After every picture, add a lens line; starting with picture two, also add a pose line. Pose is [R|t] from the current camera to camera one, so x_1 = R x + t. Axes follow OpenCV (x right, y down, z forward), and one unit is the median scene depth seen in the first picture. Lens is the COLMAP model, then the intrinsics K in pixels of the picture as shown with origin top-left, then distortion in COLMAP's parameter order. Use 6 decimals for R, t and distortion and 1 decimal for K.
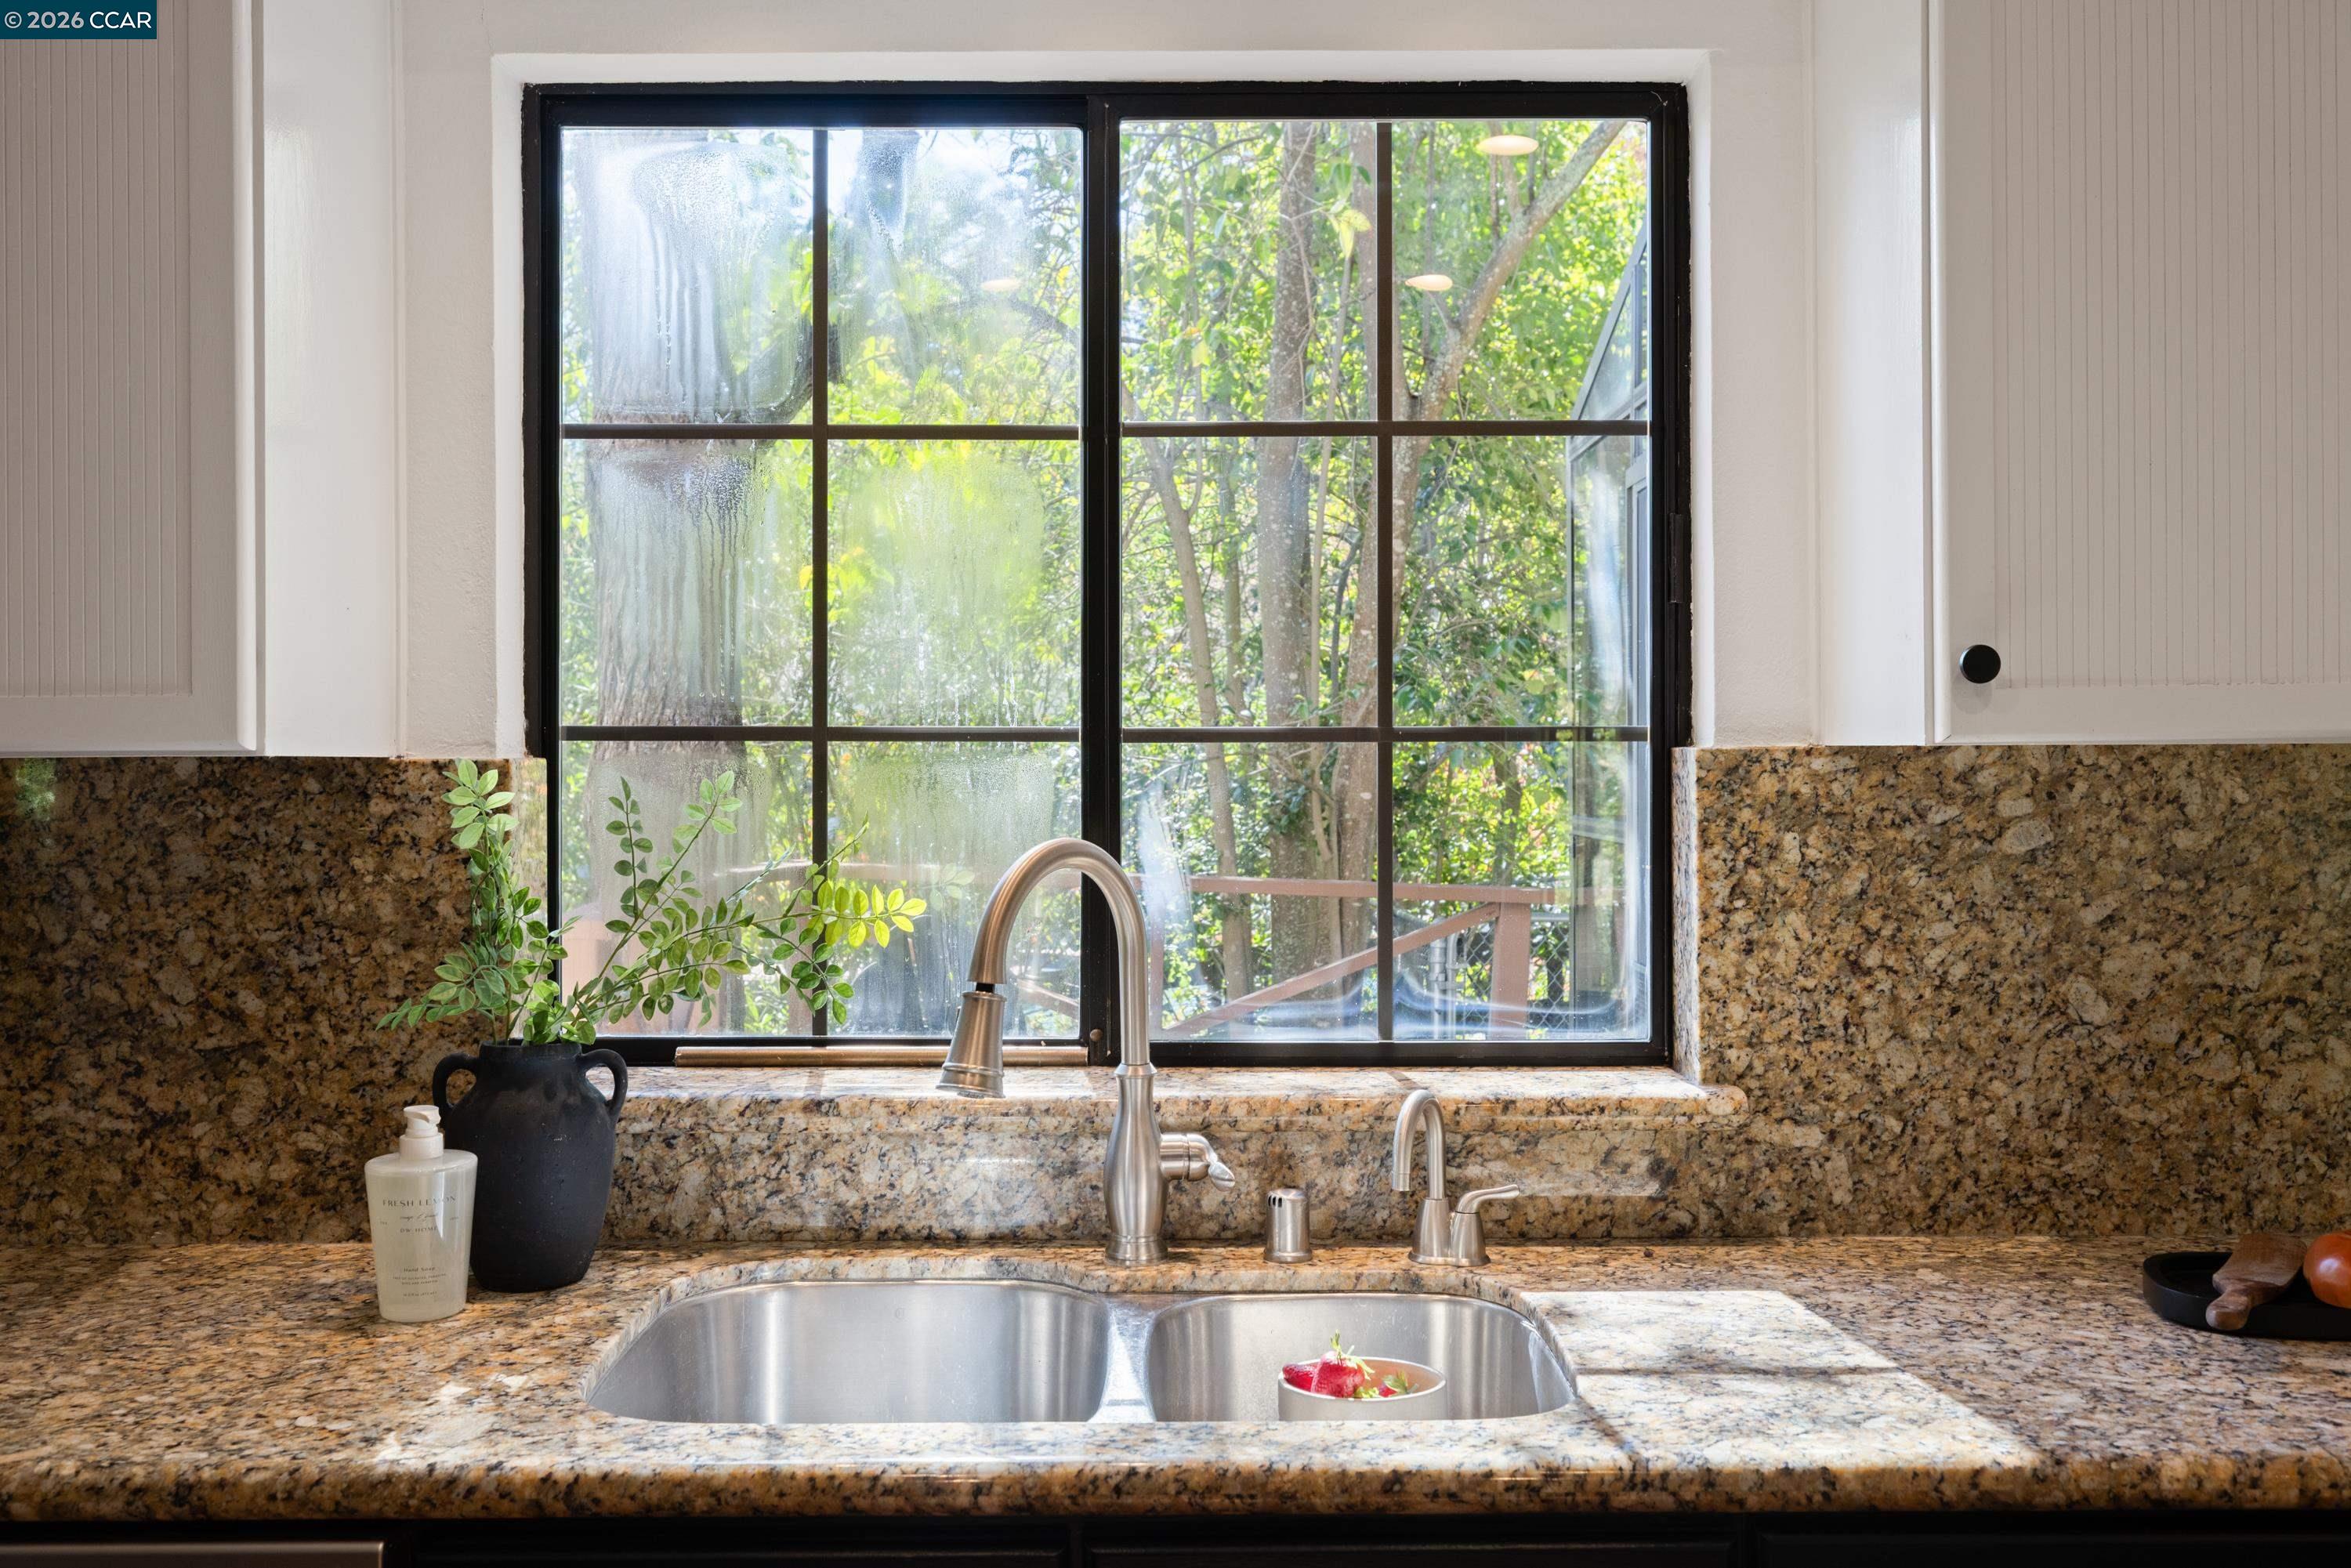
lens RADIAL K [[2139.2, 0, 1223.0], [0, 2139.2, 733.1], [0, 0, 1]] dist [0.012350, 0.000710]
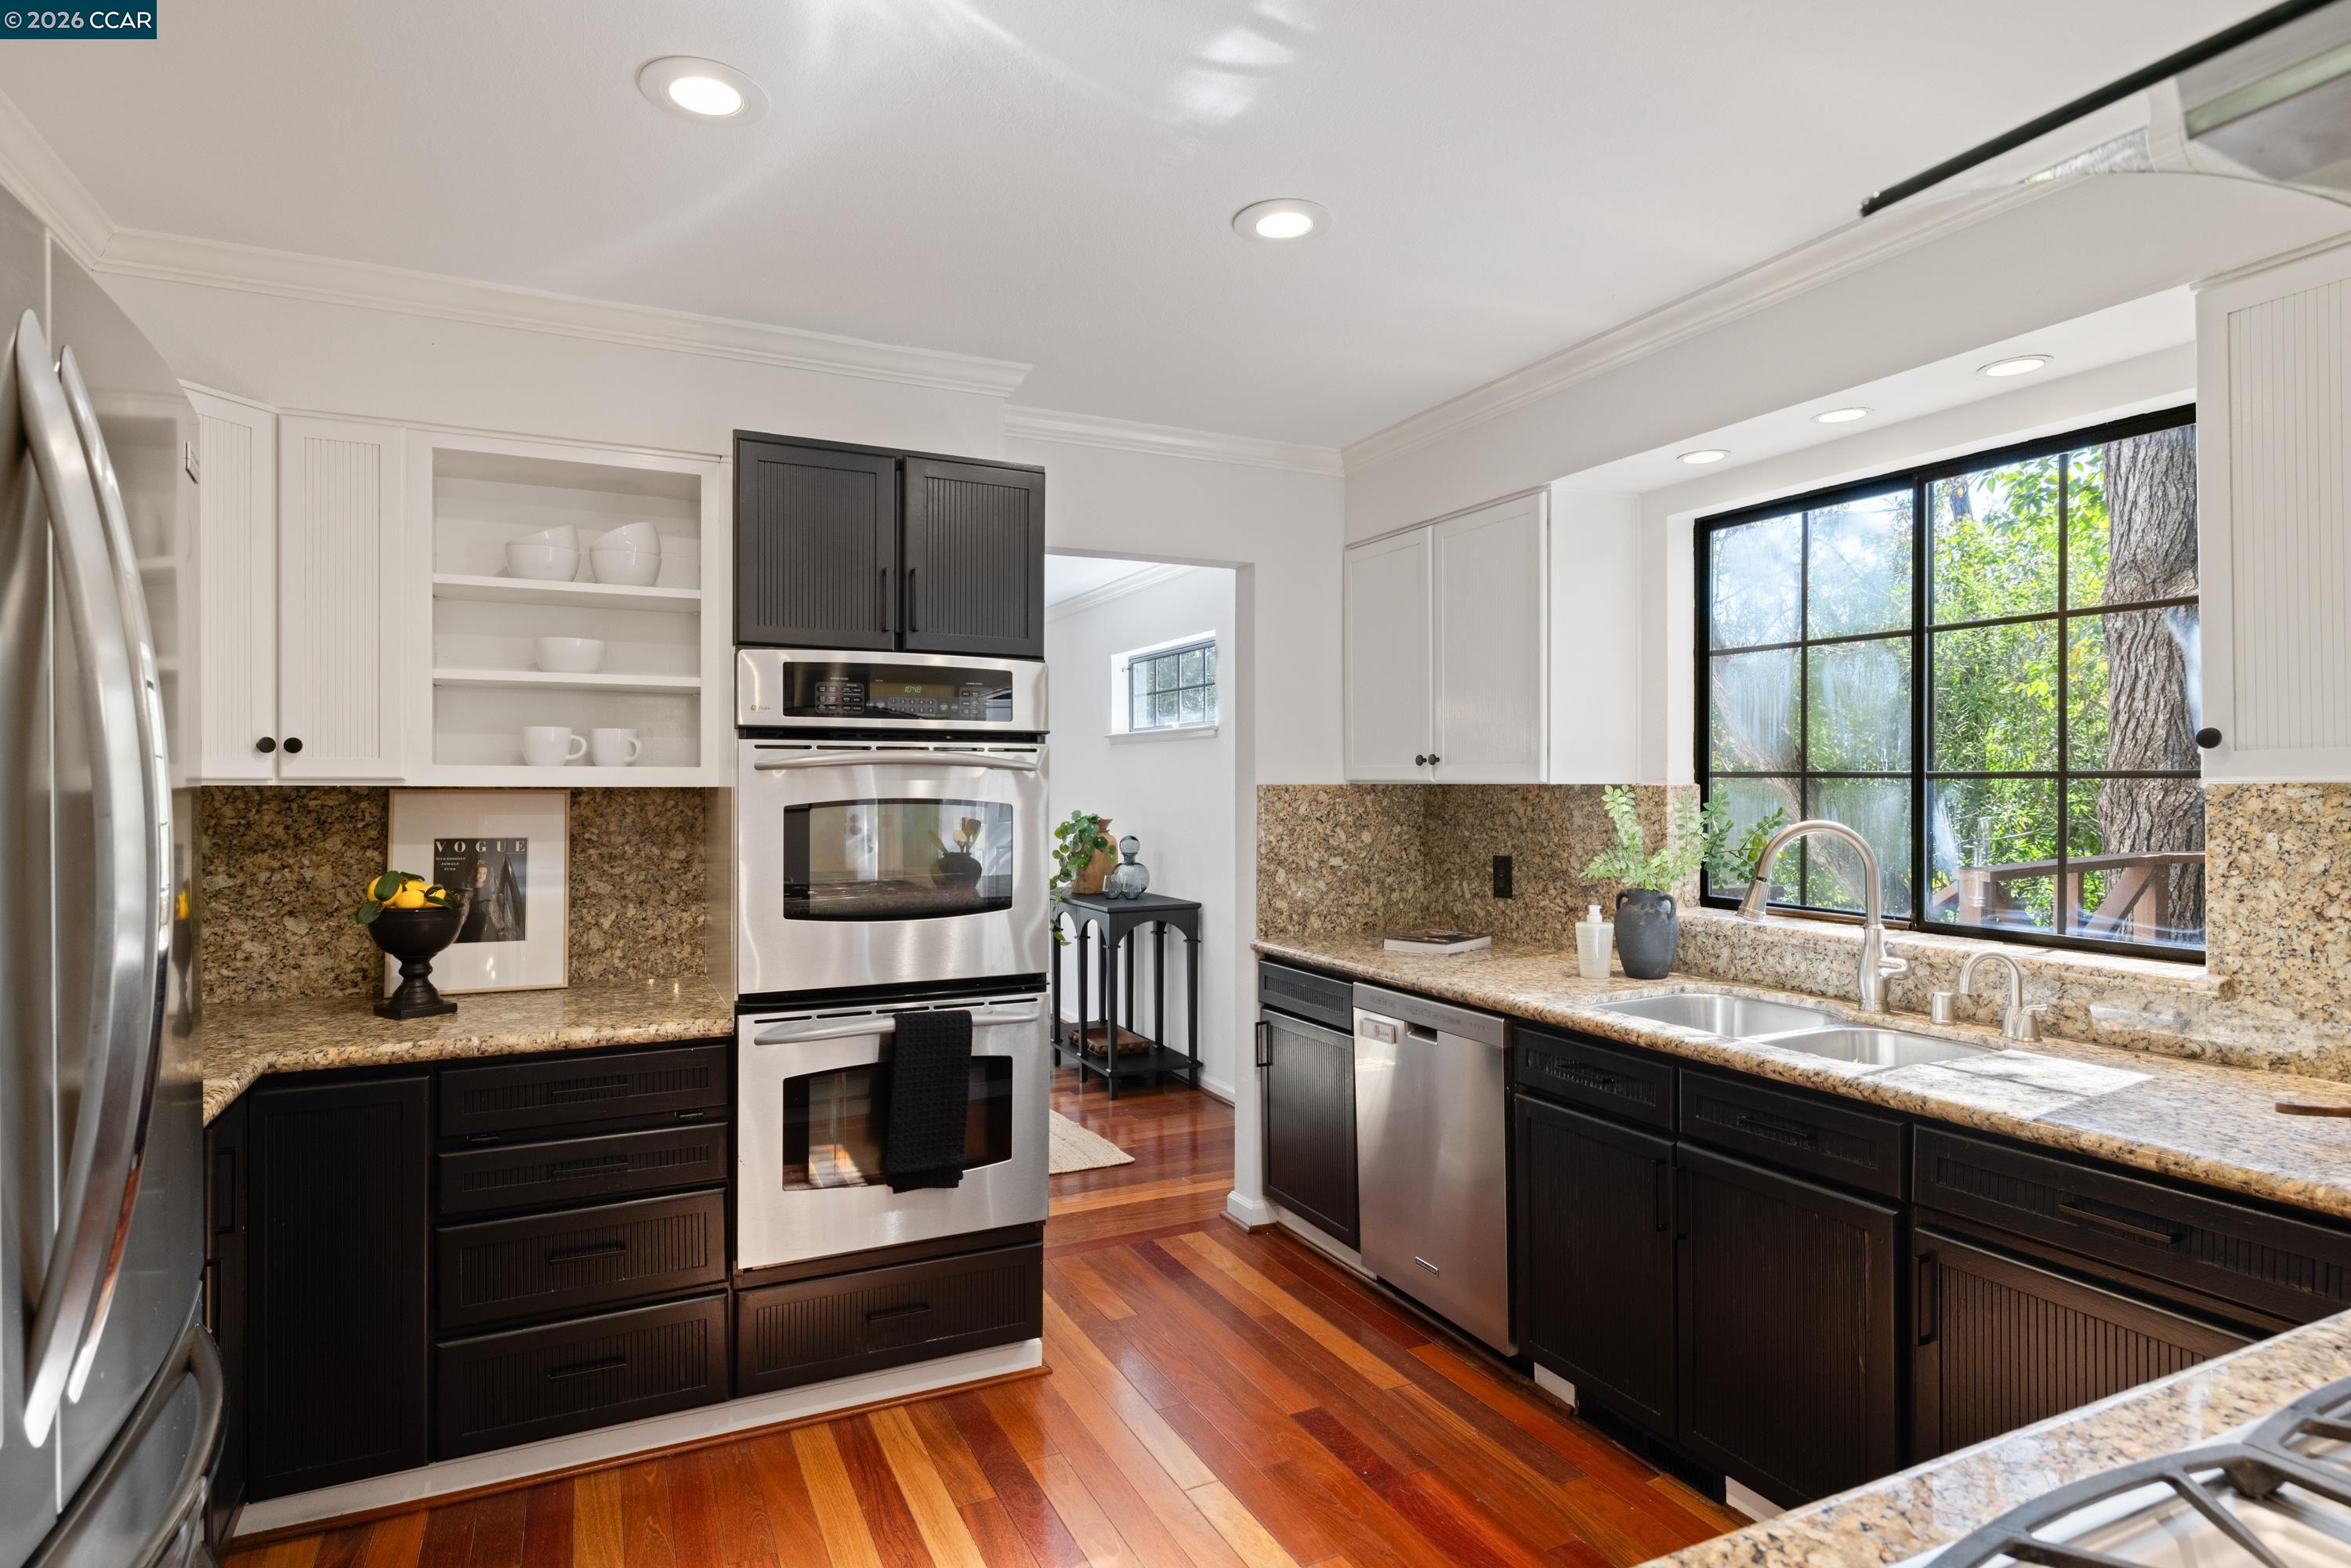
lens RADIAL K [[1241.6, 0, 1185.6], [0, 1241.6, 777.7], [0, 0, 1]] dist [-0.003782, 0.000700]
pose [[0.443410, 0.000358, -0.896319, 0.761686], [0.003006, 0.999994, 0.001886, -0.001557], [0.896314, -0.003531, 0.443406, -0.202063]]
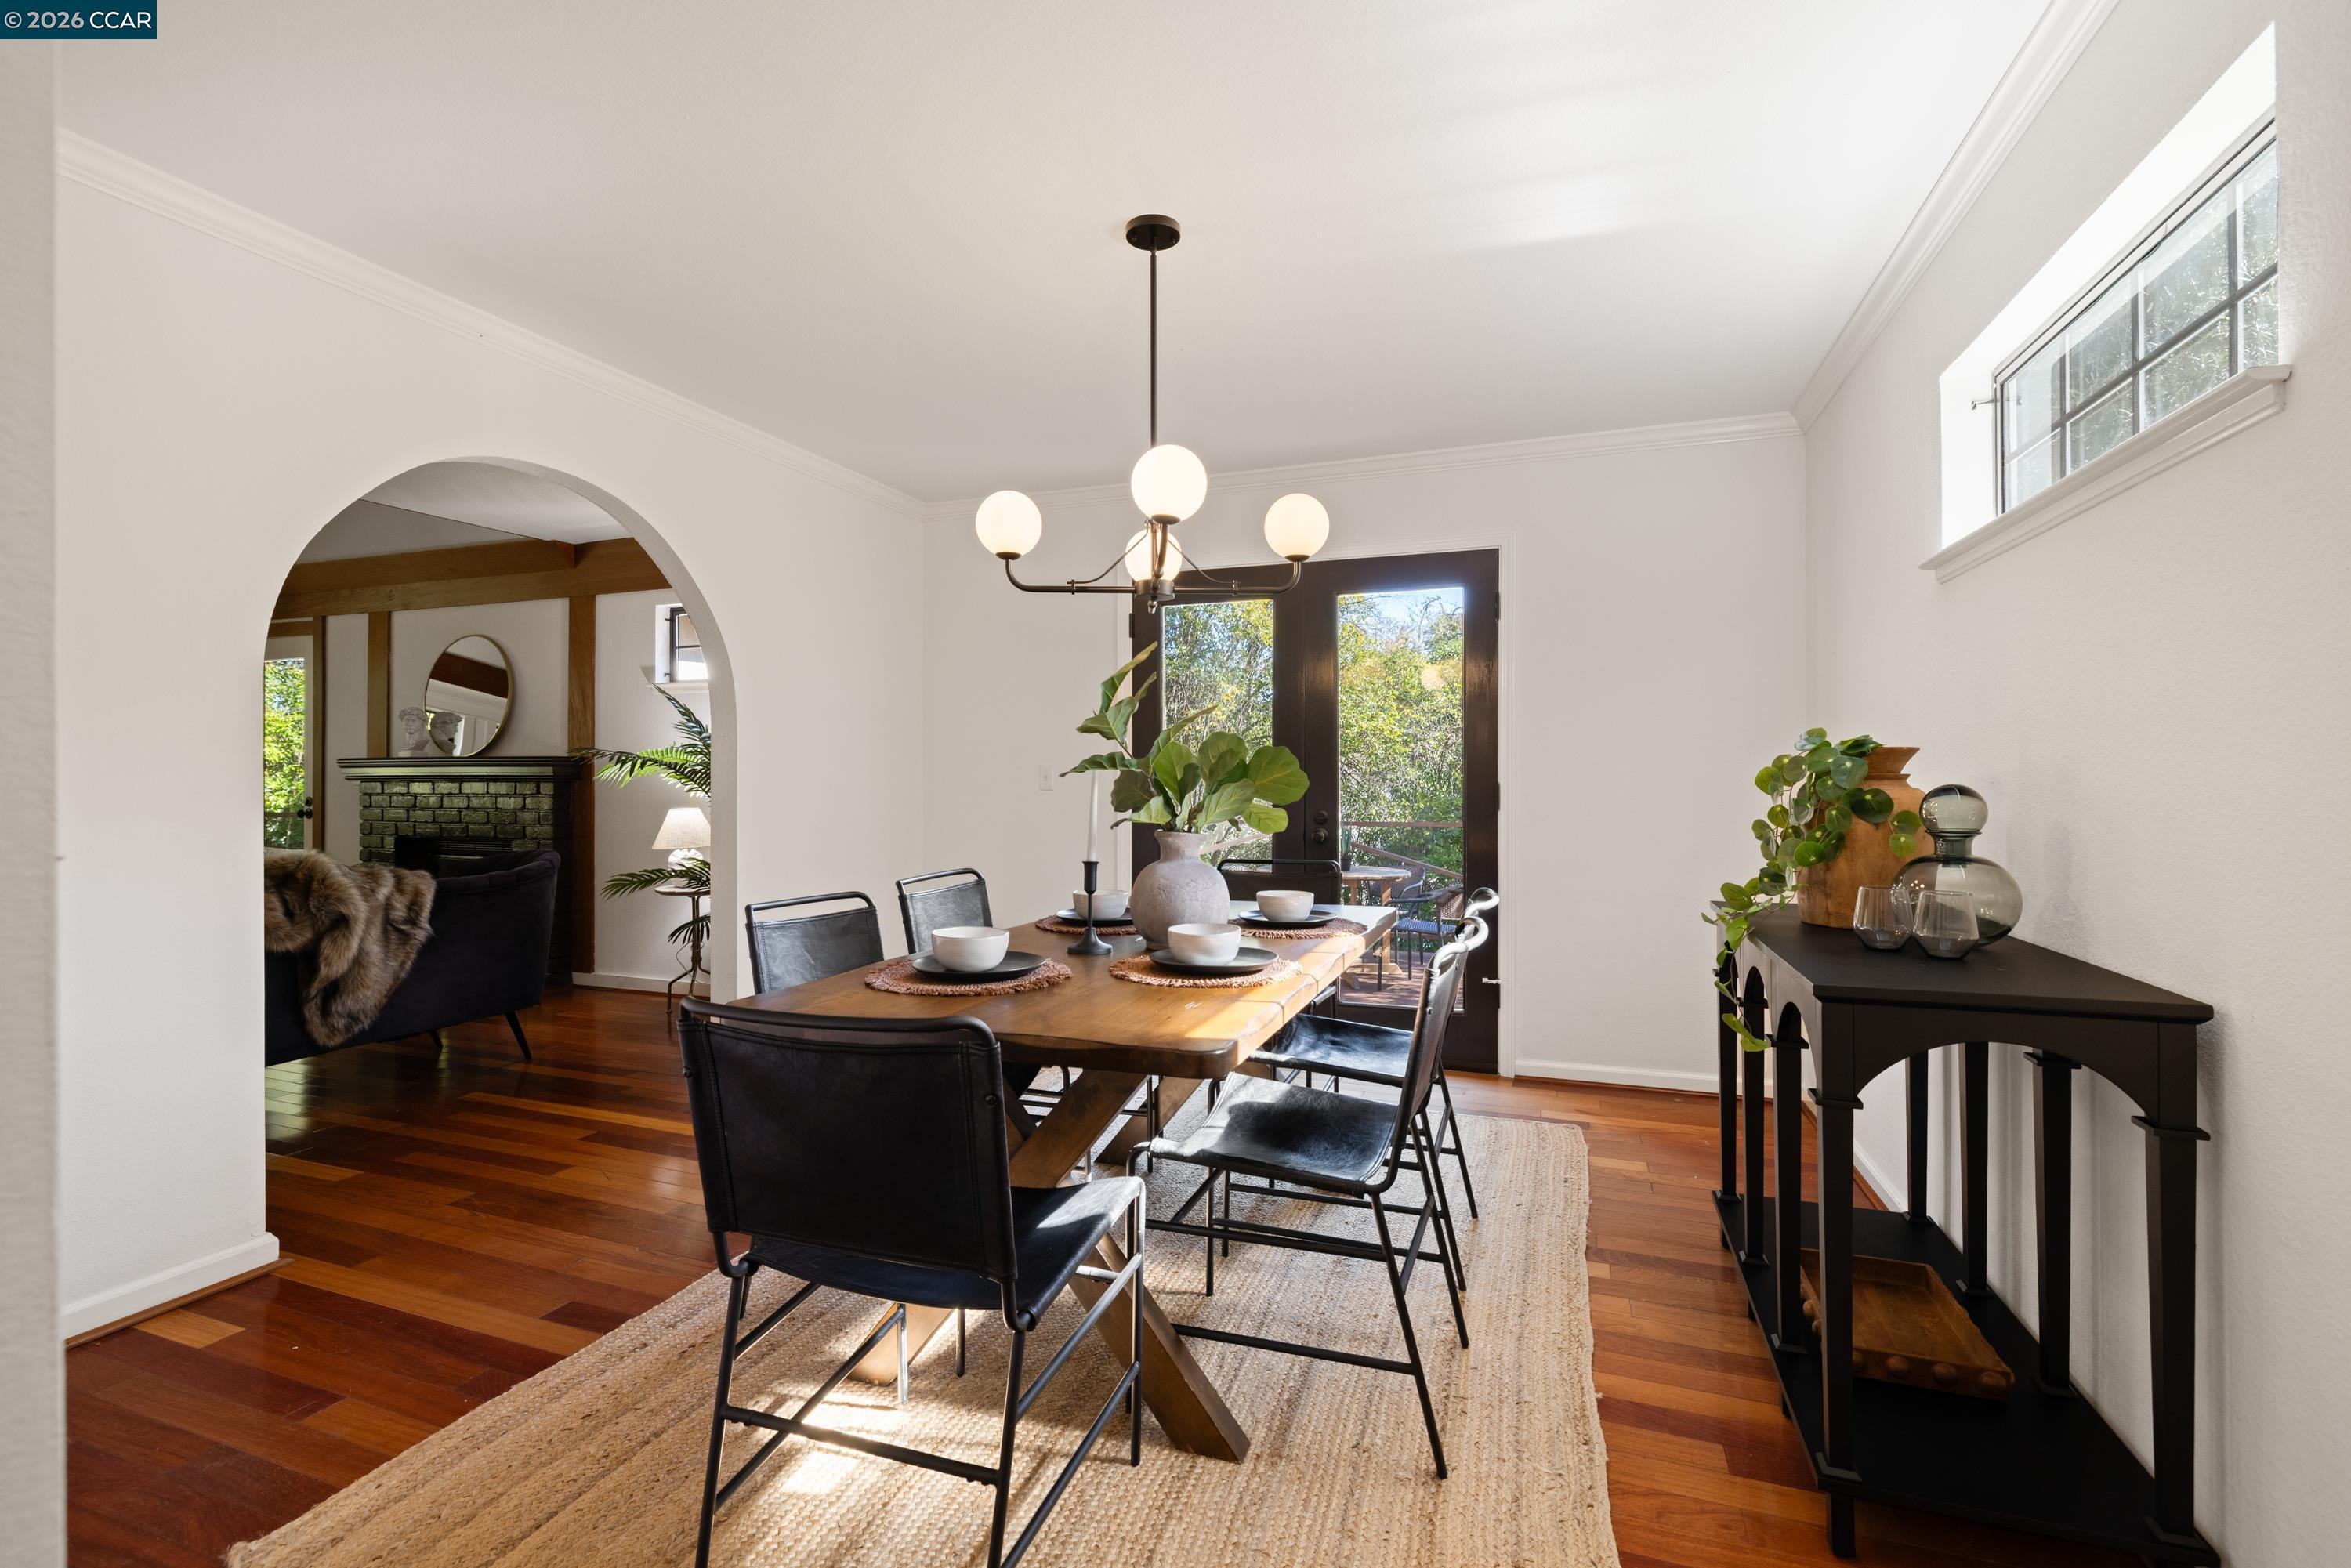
lens RADIAL K [[1046.8, 0, 1176.3], [0, 1046.8, 770.3], [0, 0, 1]] dist [-0.000830, 0.000175]
pose [[-0.341444, 0.001527, -0.939901, -0.813571], [0.011700, 0.999928, -0.002626, 0.120739], [0.939829, -0.011893, -0.341438, 0.642450]]
